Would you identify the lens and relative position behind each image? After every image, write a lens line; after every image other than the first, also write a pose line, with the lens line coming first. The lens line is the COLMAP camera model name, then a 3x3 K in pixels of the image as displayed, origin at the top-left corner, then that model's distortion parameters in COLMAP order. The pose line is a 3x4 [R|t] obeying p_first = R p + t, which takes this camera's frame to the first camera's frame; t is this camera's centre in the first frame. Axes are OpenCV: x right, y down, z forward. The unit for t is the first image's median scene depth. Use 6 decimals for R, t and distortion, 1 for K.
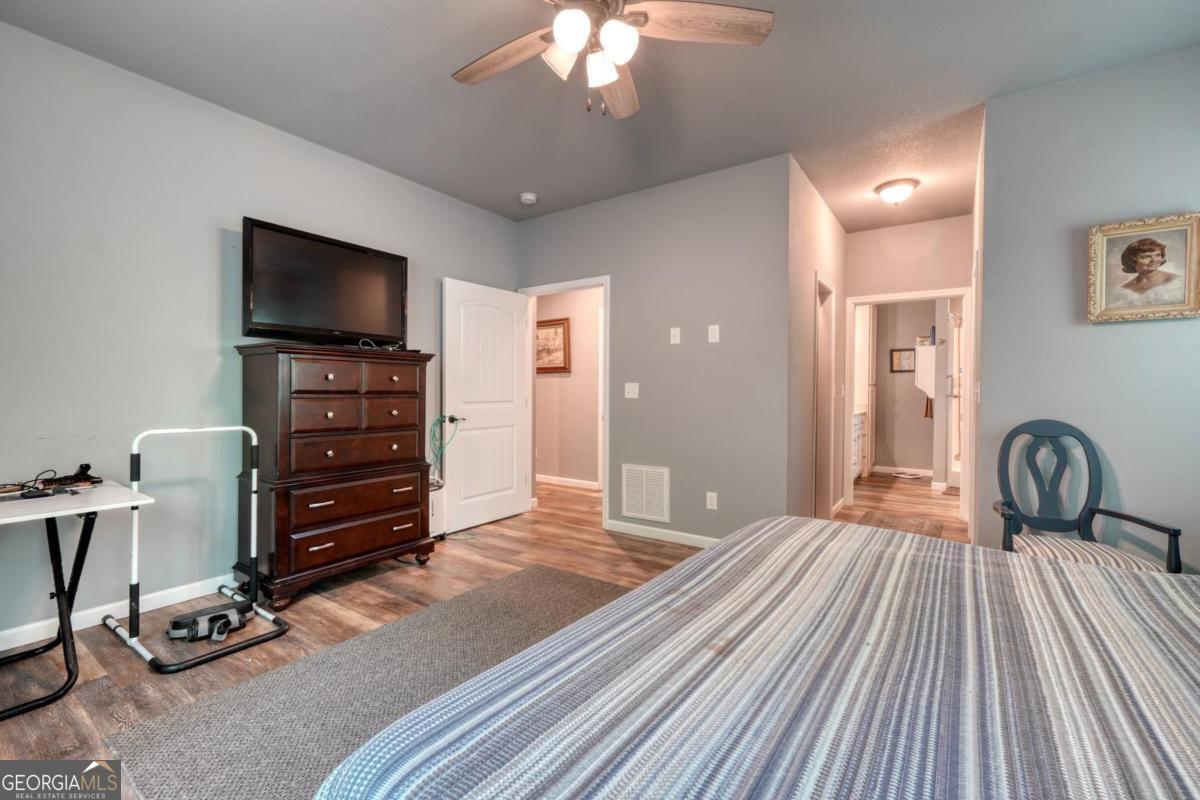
lens RADIAL K [[508.0, 0, 599.2], [0, 508.0, 395.7], [0, 0, 1]] dist [-0.008624, 0.004850]
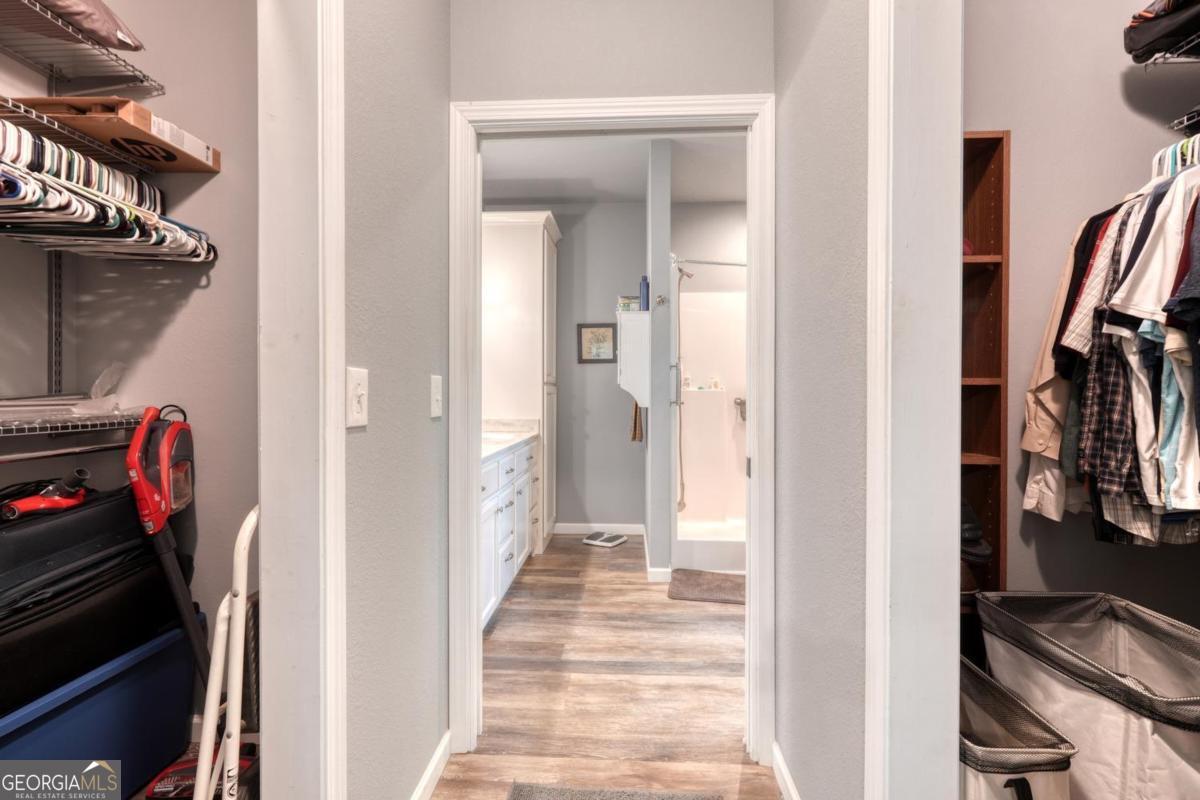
lens RADIAL K [[508.0, 0, 599.2], [0, 508.0, 395.7], [0, 0, 1]] dist [-0.008624, 0.004850]
pose [[0.850258, -0.005922, 0.526332, 0.306585], [0.010892, 0.999921, -0.006345, -0.004203], [-0.526253, 0.011128, 0.850255, 0.524147]]
